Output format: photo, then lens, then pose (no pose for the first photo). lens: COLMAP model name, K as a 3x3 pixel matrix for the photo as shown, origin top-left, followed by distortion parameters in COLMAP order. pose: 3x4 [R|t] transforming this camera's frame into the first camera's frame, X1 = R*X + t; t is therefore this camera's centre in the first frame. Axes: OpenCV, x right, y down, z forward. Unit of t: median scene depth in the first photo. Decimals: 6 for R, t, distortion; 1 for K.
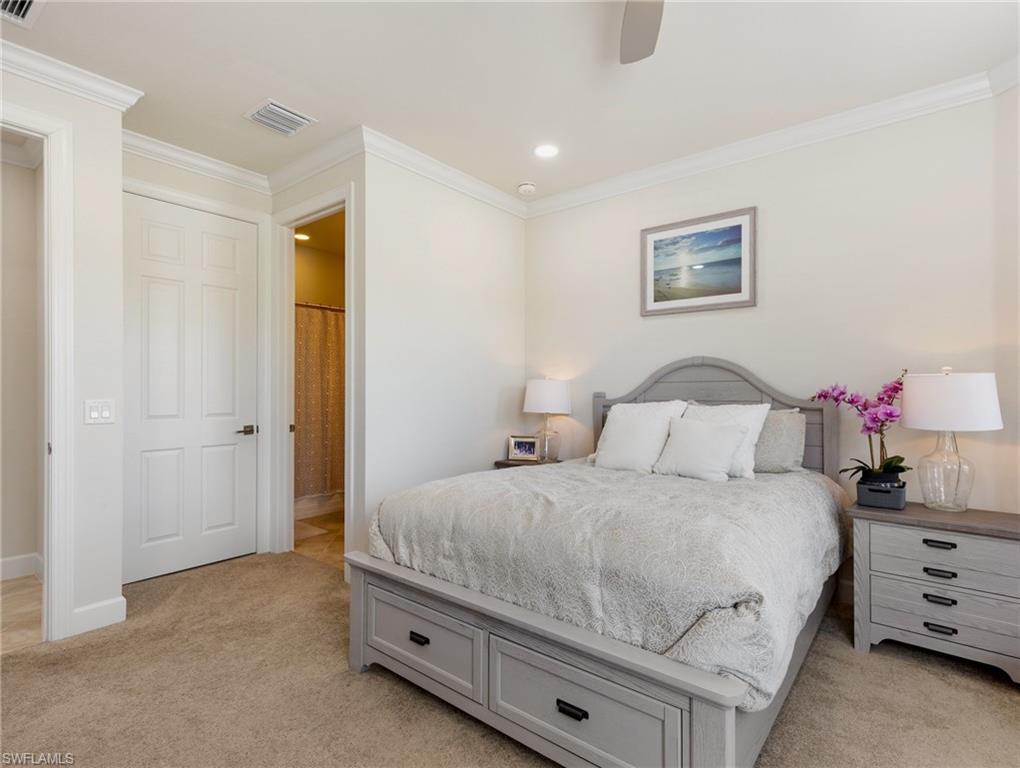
lens RADIAL K [[512.4, 0, 491.1], [0, 512.4, 381.0], [0, 0, 1]] dist [0.040125, 0.000854]
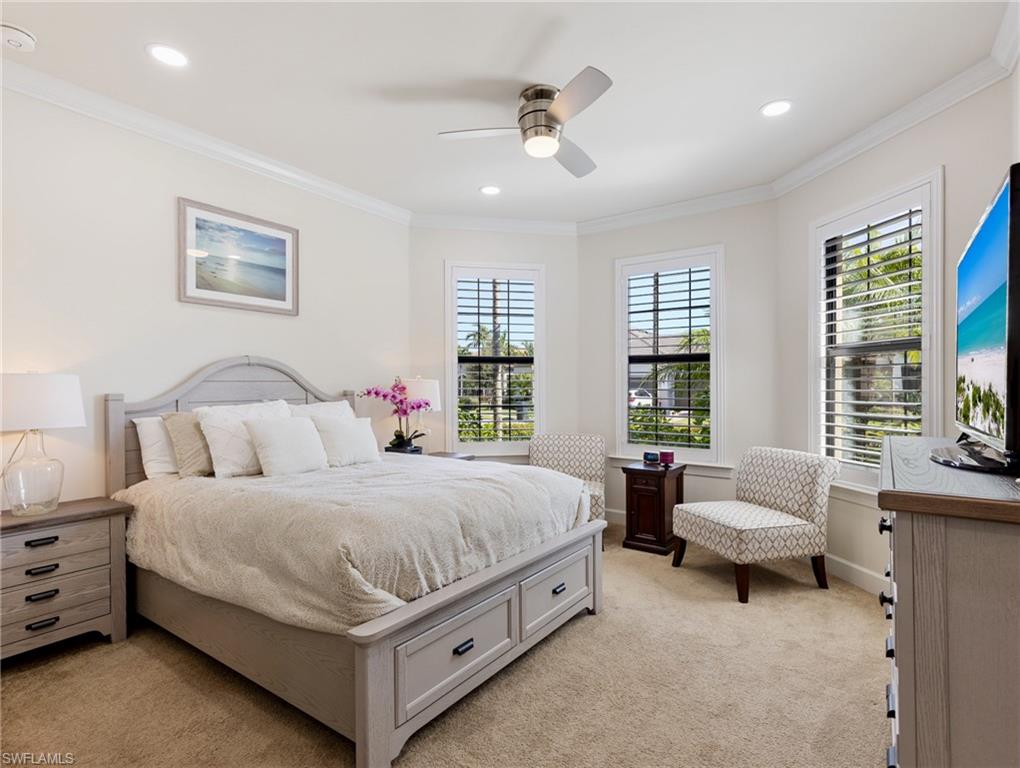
lens RADIAL K [[515.4, 0, 512.5], [0, 515.4, 388.3], [0, 0, 1]] dist [0.009292, 0.000614]
pose [[-0.070157, -0.006800, 0.997513, -0.644775], [-0.010223, 0.999929, 0.006098, 0.005076], [-0.997484, -0.009770, -0.070222, 0.575947]]
